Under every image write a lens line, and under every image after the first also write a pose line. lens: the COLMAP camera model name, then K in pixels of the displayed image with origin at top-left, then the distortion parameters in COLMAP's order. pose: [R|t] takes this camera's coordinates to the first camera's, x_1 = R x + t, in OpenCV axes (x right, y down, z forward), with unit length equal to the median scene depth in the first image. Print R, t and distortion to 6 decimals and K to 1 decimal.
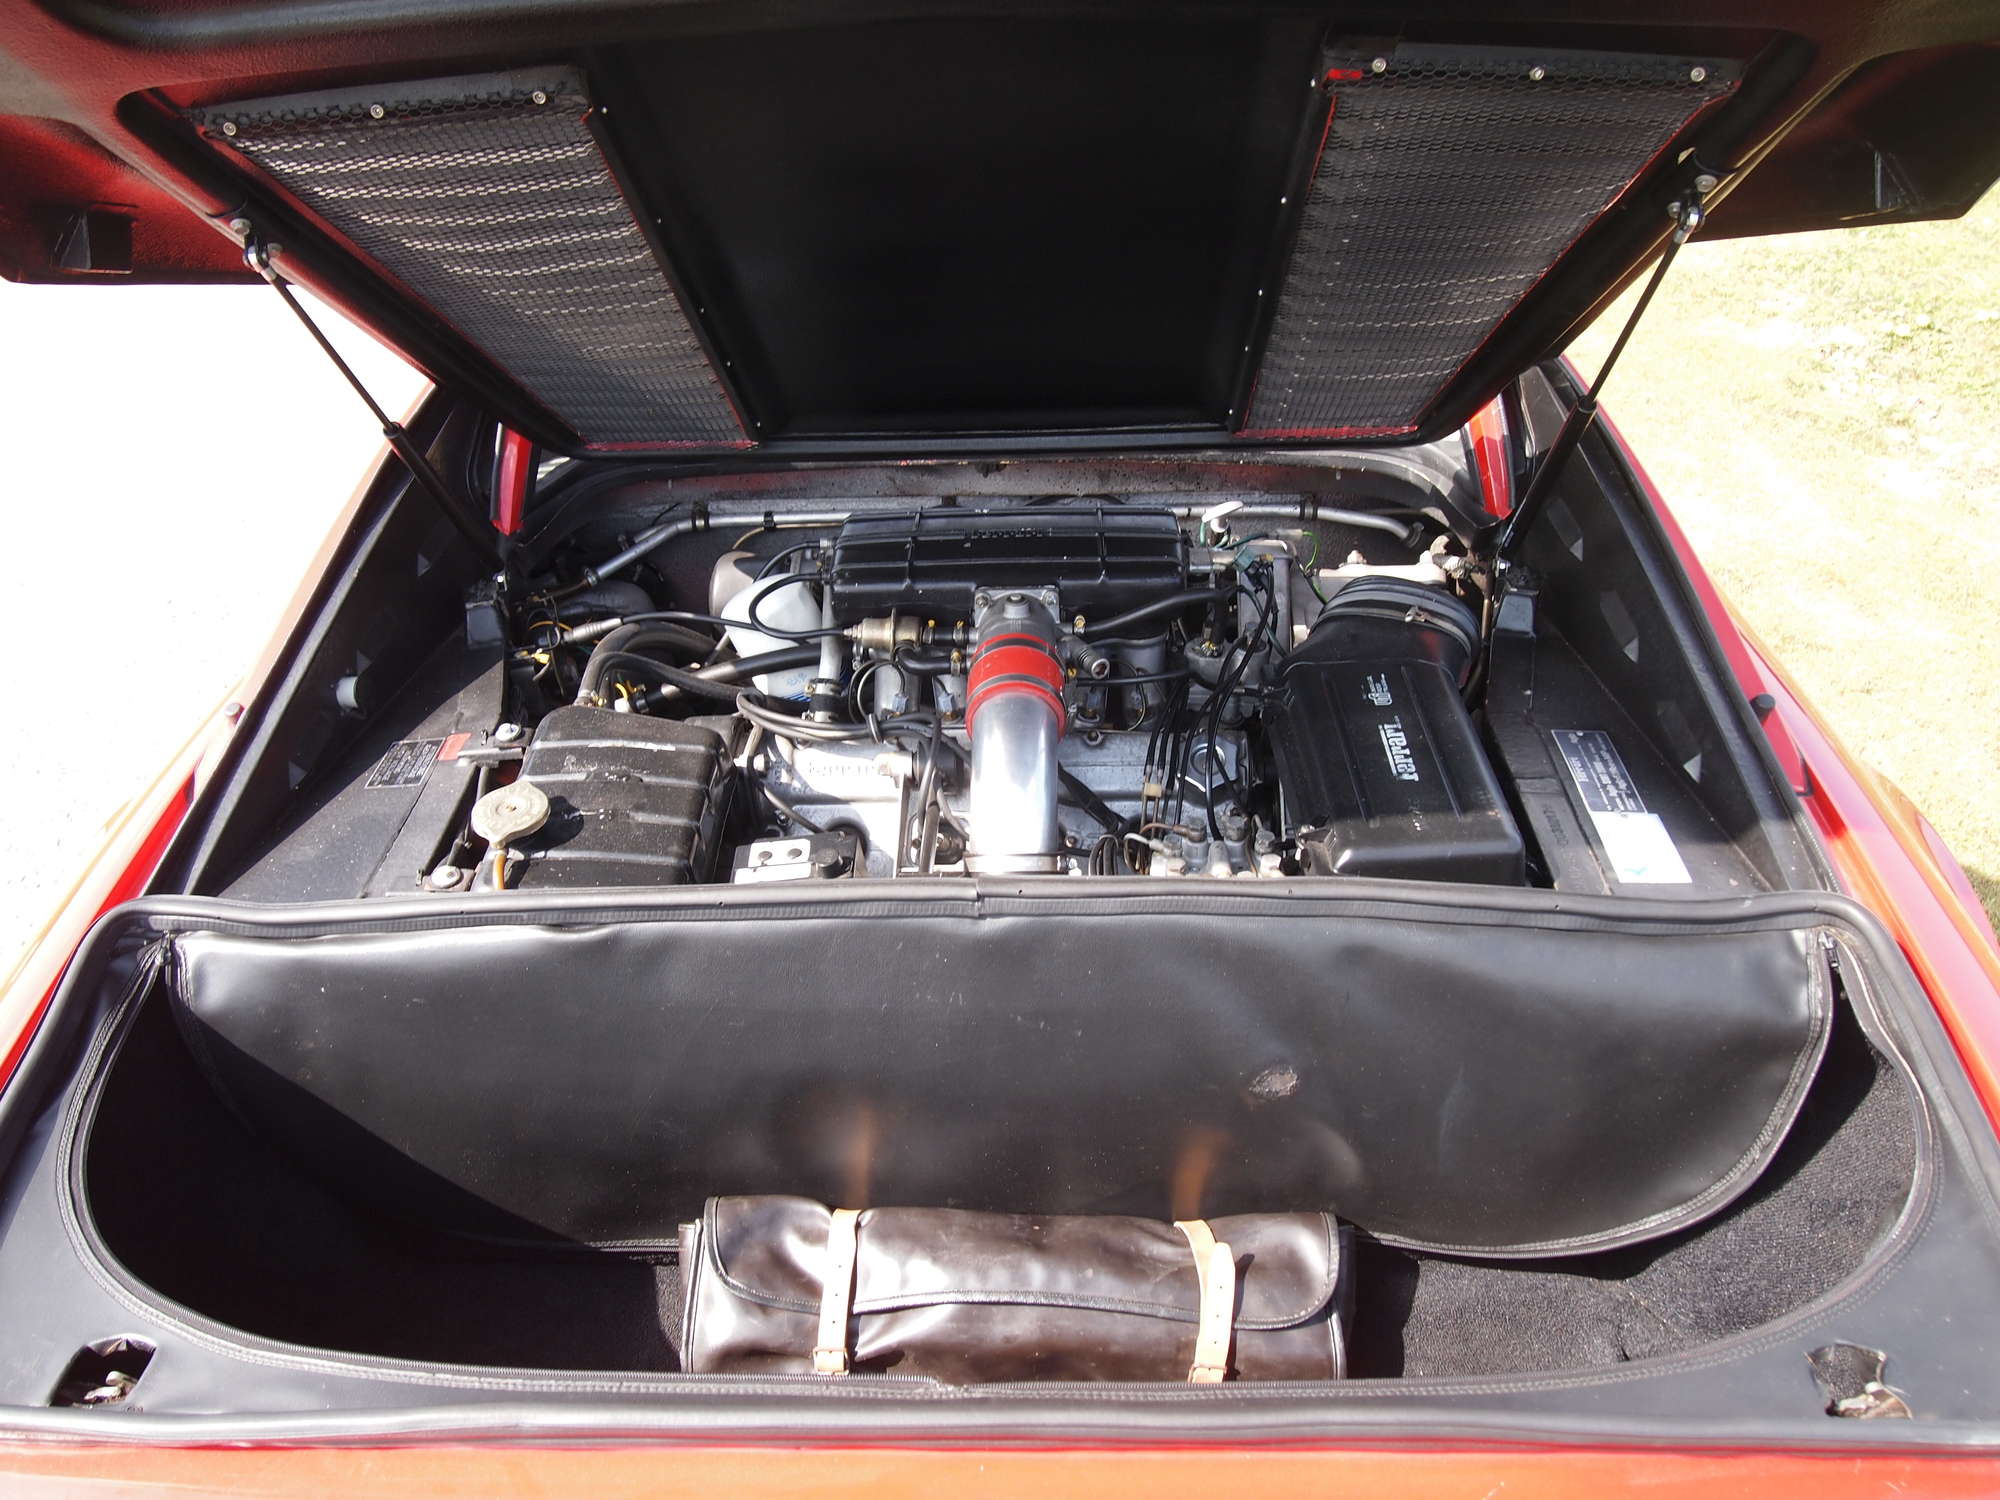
lens RADIAL K [[1615.1, 0, 999.4], [0, 1615.1, 755.7], [0, 0, 1]] dist [-0.054983, 0.017172]
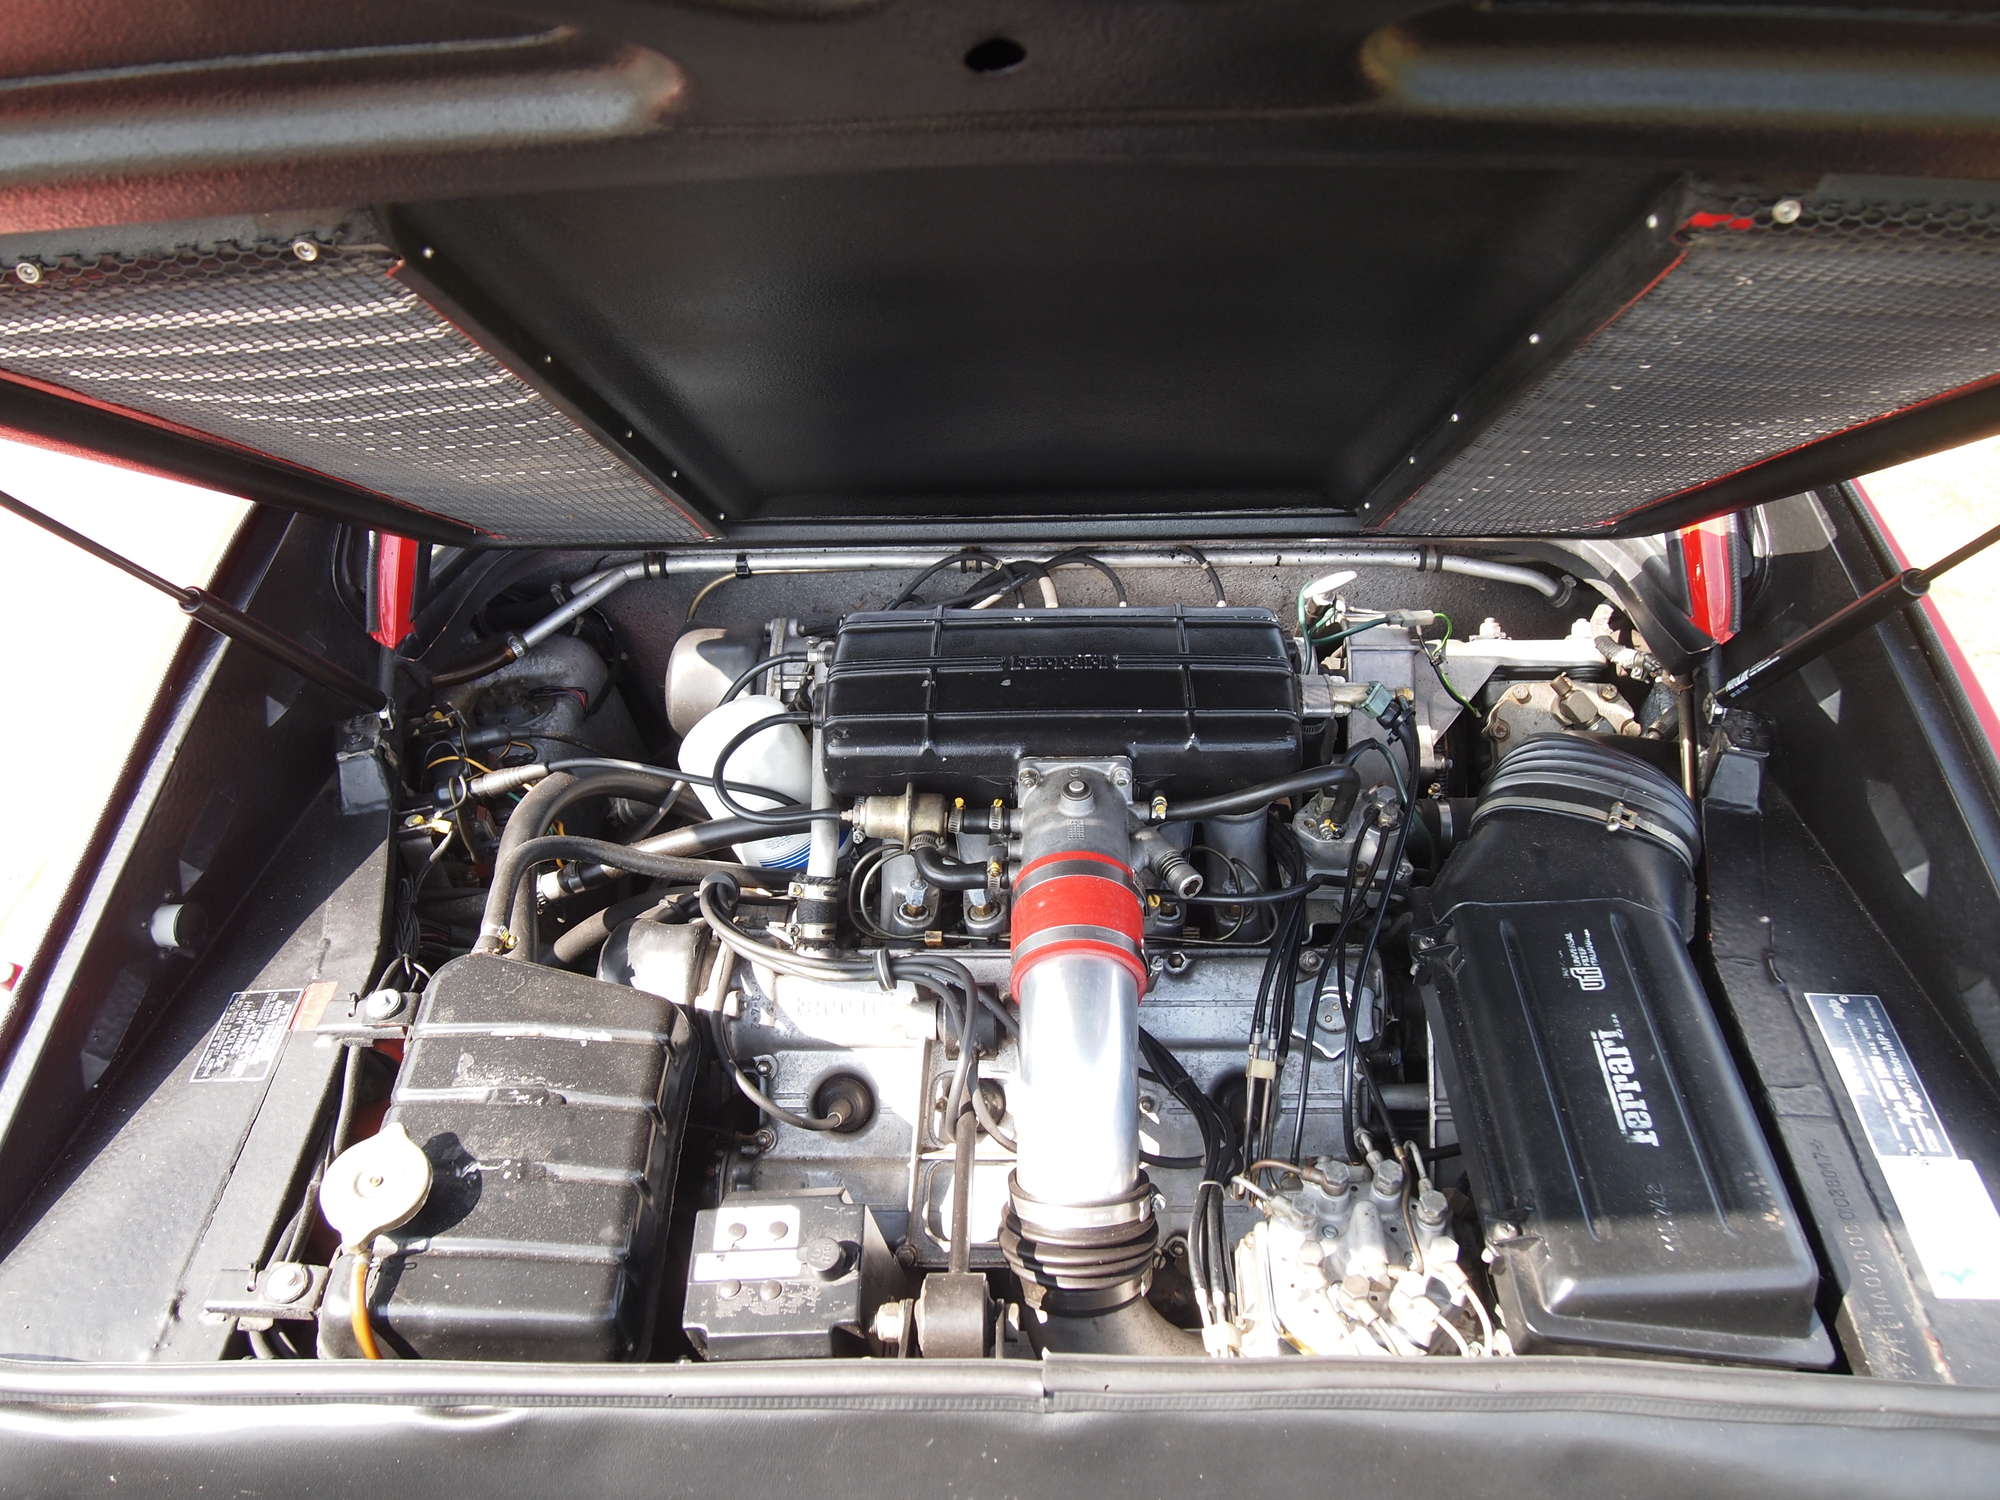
lens RADIAL K [[1615.1, 0, 995.4], [0, 1615.1, 753.4], [0, 0, 1]] dist [-0.054983, 0.017172]
pose [[0.999990, 0.003490, 0.002731, -0.029309], [-0.003811, 0.991719, 0.128368, -0.211671], [-0.002260, -0.128377, 0.991723, 0.282391]]
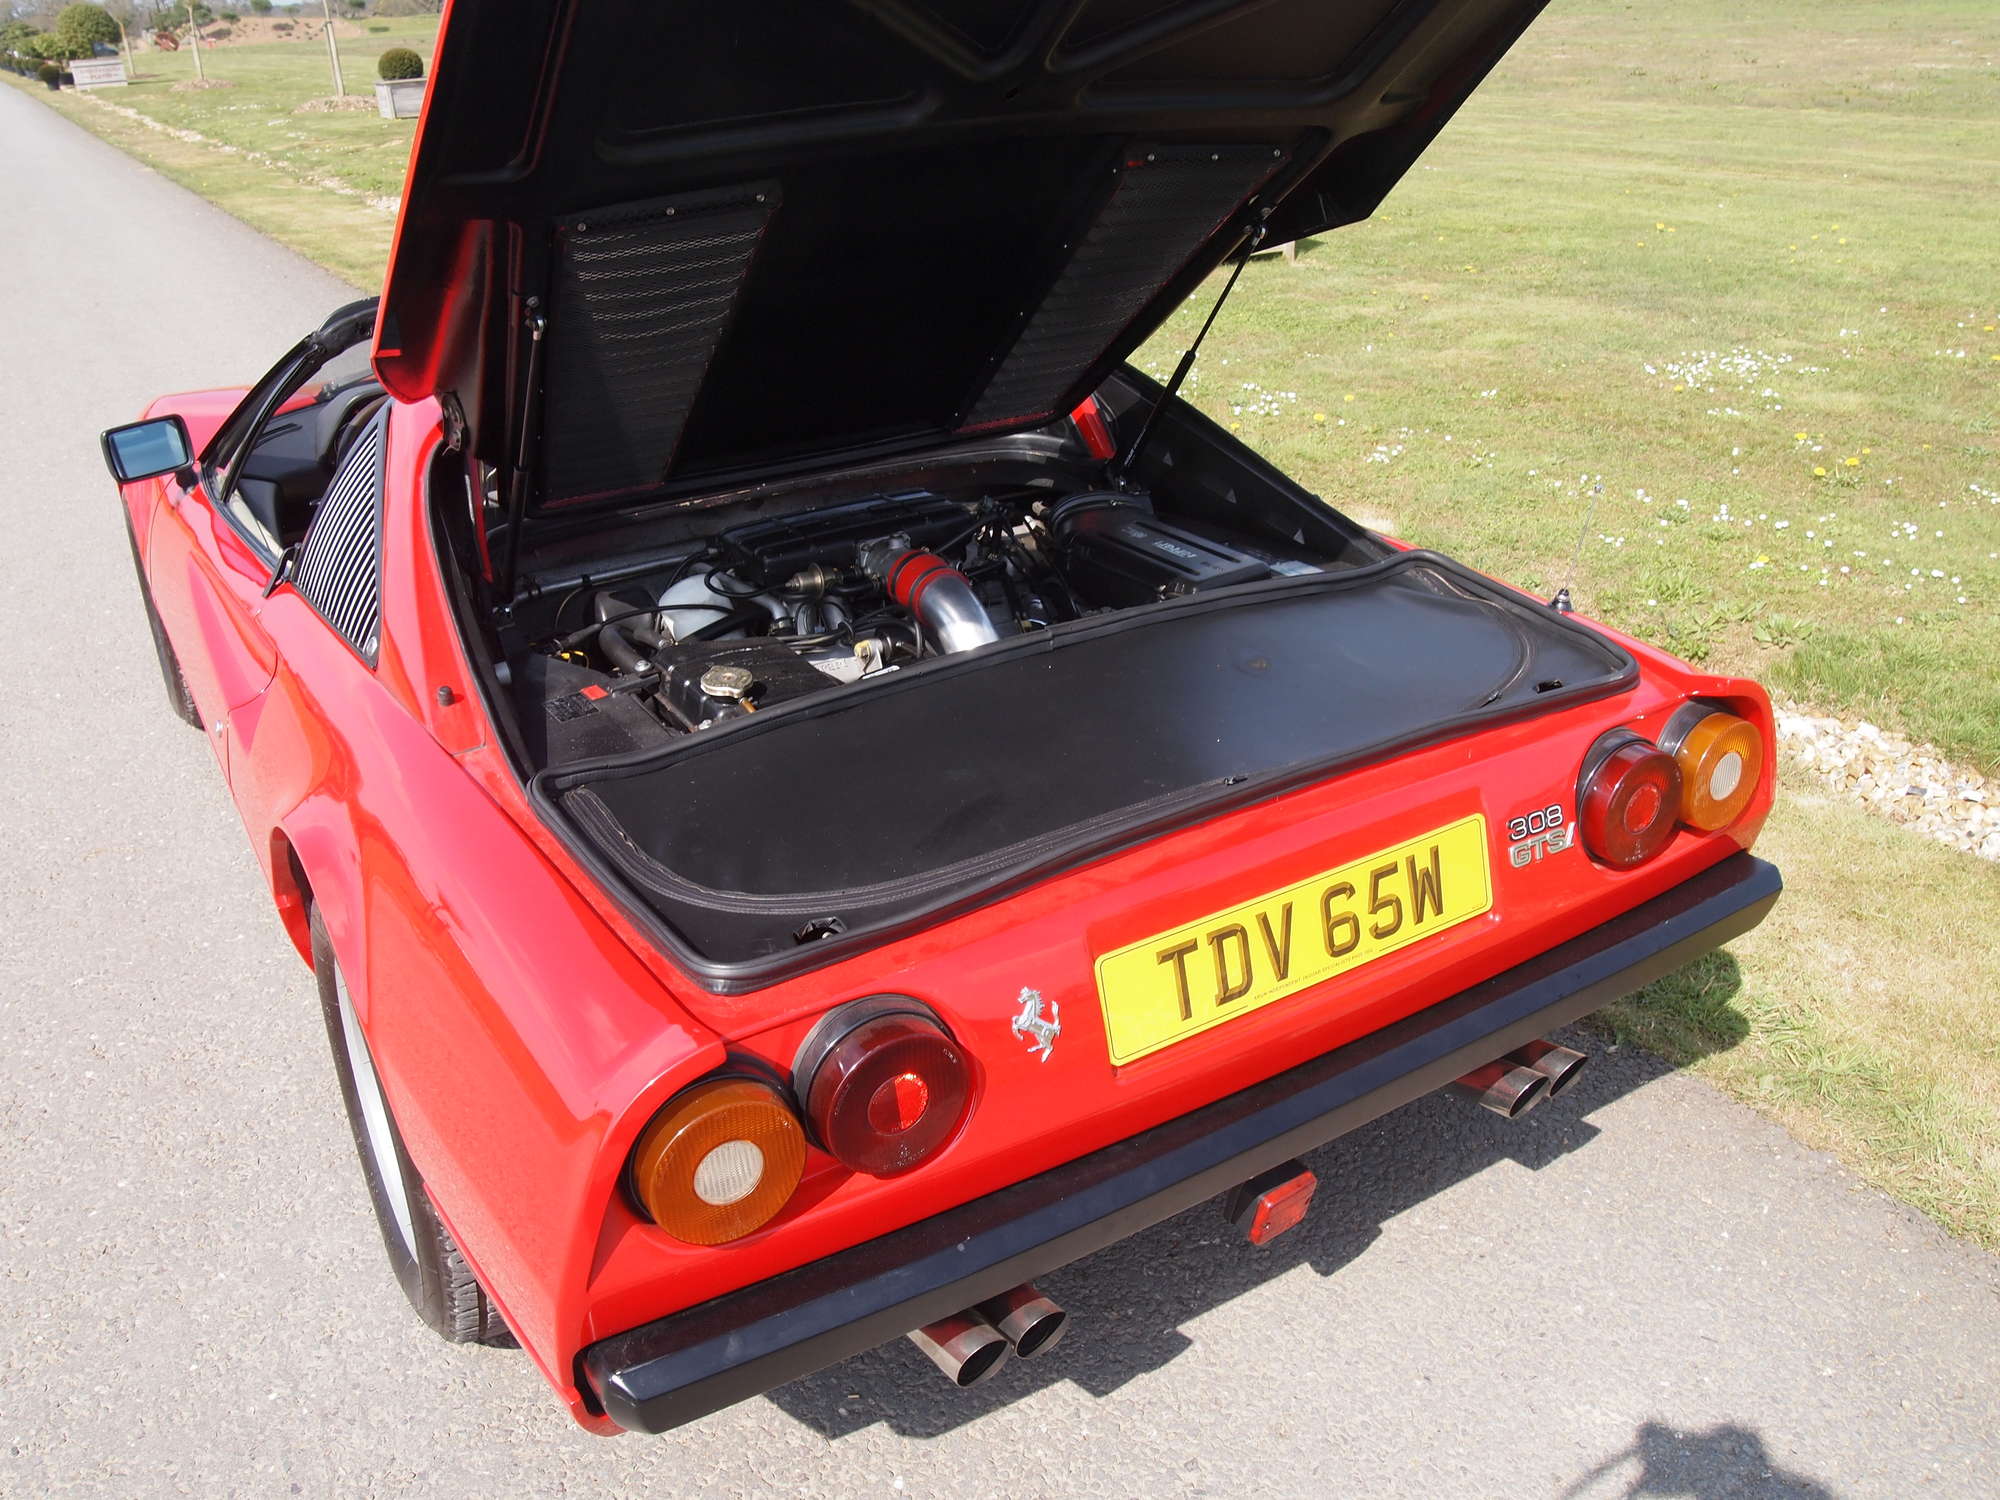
lens RADIAL K [[1615.1, 0, 1010.7], [0, 1615.1, 743.4], [0, 0, 1]] dist [-0.054983, 0.017172]
pose [[0.834135, -0.227623, 0.502402, -0.727051], [0.303629, 0.949933, -0.073729, 0.239189], [-0.460466, 0.214044, 0.861485, -0.326174]]
